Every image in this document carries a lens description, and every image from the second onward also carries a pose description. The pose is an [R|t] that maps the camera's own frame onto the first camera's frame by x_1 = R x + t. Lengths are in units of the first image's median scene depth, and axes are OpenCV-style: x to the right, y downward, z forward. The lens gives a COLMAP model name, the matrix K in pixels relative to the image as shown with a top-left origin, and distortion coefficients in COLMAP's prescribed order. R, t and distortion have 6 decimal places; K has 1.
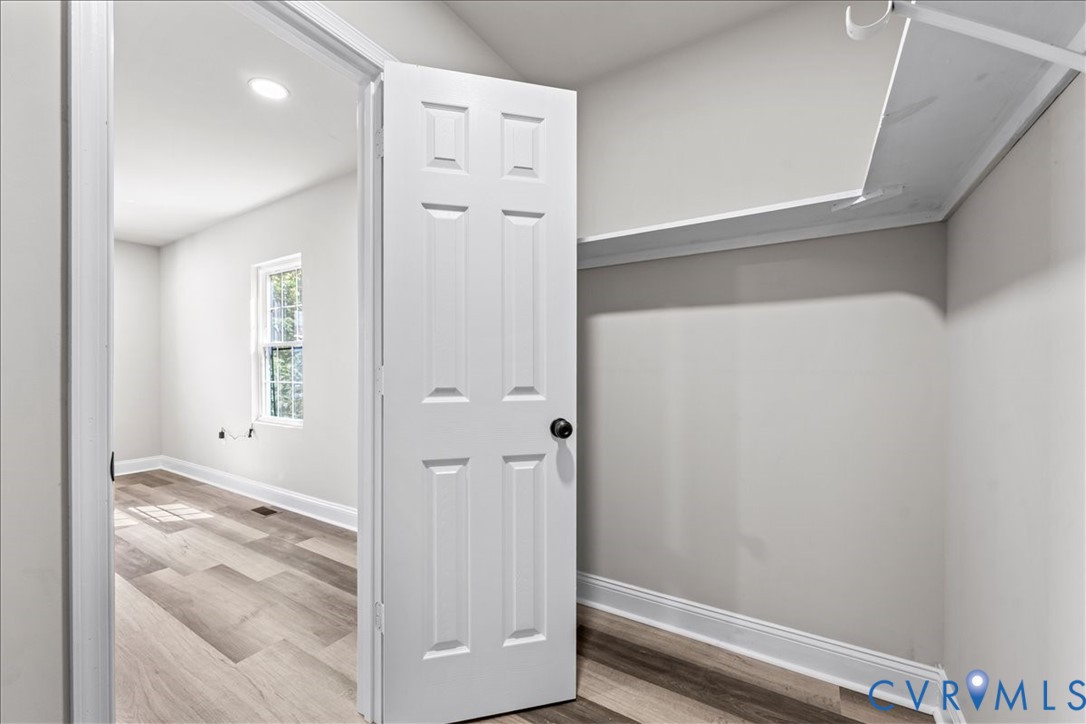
lens RADIAL K [[433.8, 0, 543.3], [0, 433.8, 366.1], [0, 0, 1]] dist [-0.000956, -0.000229]
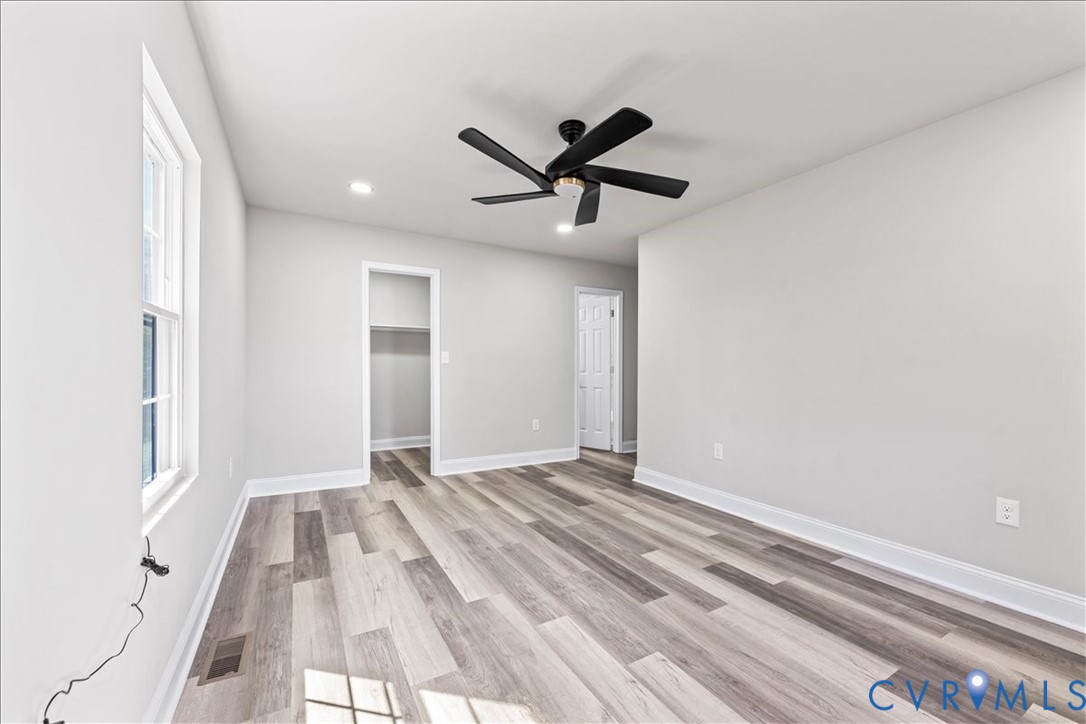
lens RADIAL K [[433.8, 0, 543.3], [0, 433.8, 366.1], [0, 0, 1]] dist [-0.000956, -0.000229]
pose [[-0.879056, 0.001623, 0.476716, -1.581775], [0.002091, 0.999998, 0.000452, 0.007802], [-0.476714, 0.001394, -0.879057, 1.672197]]
